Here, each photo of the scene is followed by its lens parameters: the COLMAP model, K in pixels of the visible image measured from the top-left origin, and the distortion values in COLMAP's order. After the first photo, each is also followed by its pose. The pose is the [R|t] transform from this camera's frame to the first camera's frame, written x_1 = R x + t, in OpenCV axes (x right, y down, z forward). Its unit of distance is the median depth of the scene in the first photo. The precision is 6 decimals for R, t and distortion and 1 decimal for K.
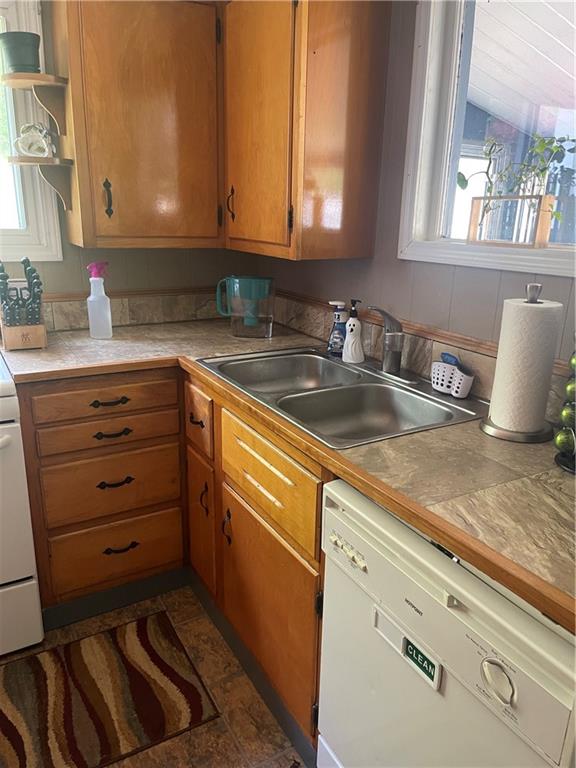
lens RADIAL K [[579.5, 0, 293.8], [0, 579.5, 395.9], [0, 0, 1]] dist [0.043098, -0.040877]
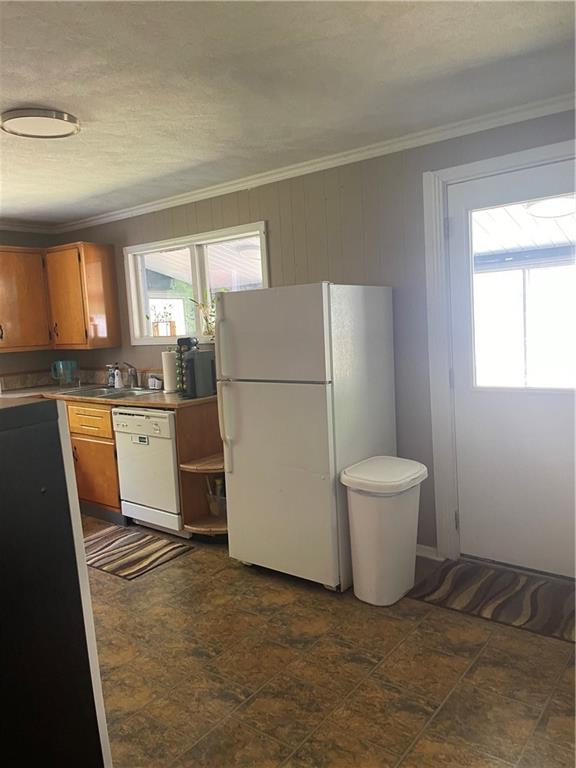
lens RADIAL K [[579.5, 0, 290.0], [0, 579.5, 378.3], [0, 0, 1]] dist [0.043098, -0.040877]
pose [[0.924329, -0.110301, 0.365309, -0.125882], [0.182551, 0.968478, -0.169483, 0.453204], [-0.335100, 0.223346, 0.915328, -1.507292]]
